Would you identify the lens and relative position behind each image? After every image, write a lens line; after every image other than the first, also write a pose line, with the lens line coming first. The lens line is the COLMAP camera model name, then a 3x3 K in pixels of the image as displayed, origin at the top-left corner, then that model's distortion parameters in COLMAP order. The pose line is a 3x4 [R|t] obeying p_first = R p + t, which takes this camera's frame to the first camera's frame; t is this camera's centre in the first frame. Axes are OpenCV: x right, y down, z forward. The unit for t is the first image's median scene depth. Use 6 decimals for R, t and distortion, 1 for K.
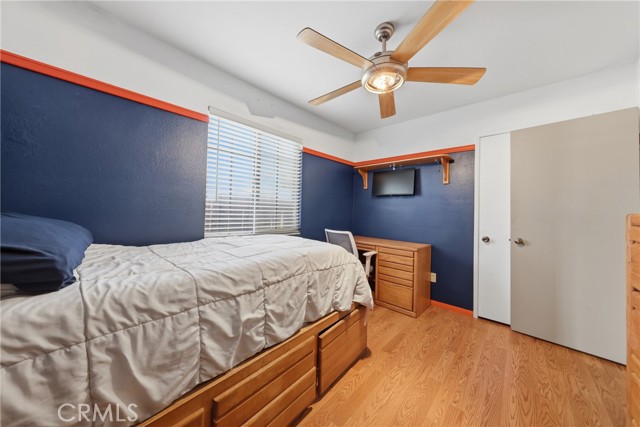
lens RADIAL K [[211.1, 0, 322.7], [0, 211.1, 210.8], [0, 0, 1]] dist [0.000878, 0.000196]
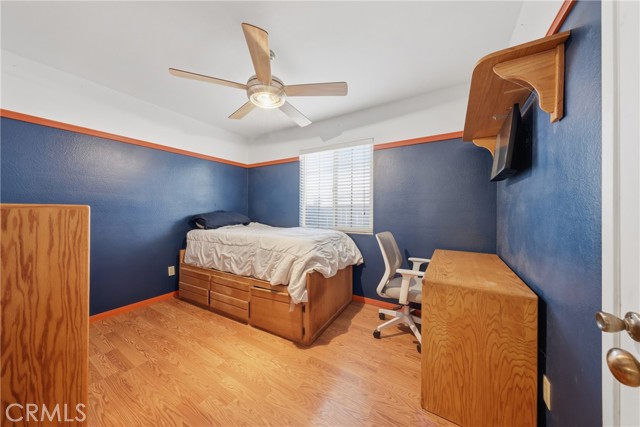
lens RADIAL K [[211.1, 0, 324.5], [0, 211.1, 212.0], [0, 0, 1]] dist [0.000878, 0.000196]
pose [[0.212234, -0.014227, -0.977115, 1.678797], [0.003042, 0.999899, -0.013898, 0.039811], [0.977214, -0.000023, 0.212256, 1.183540]]
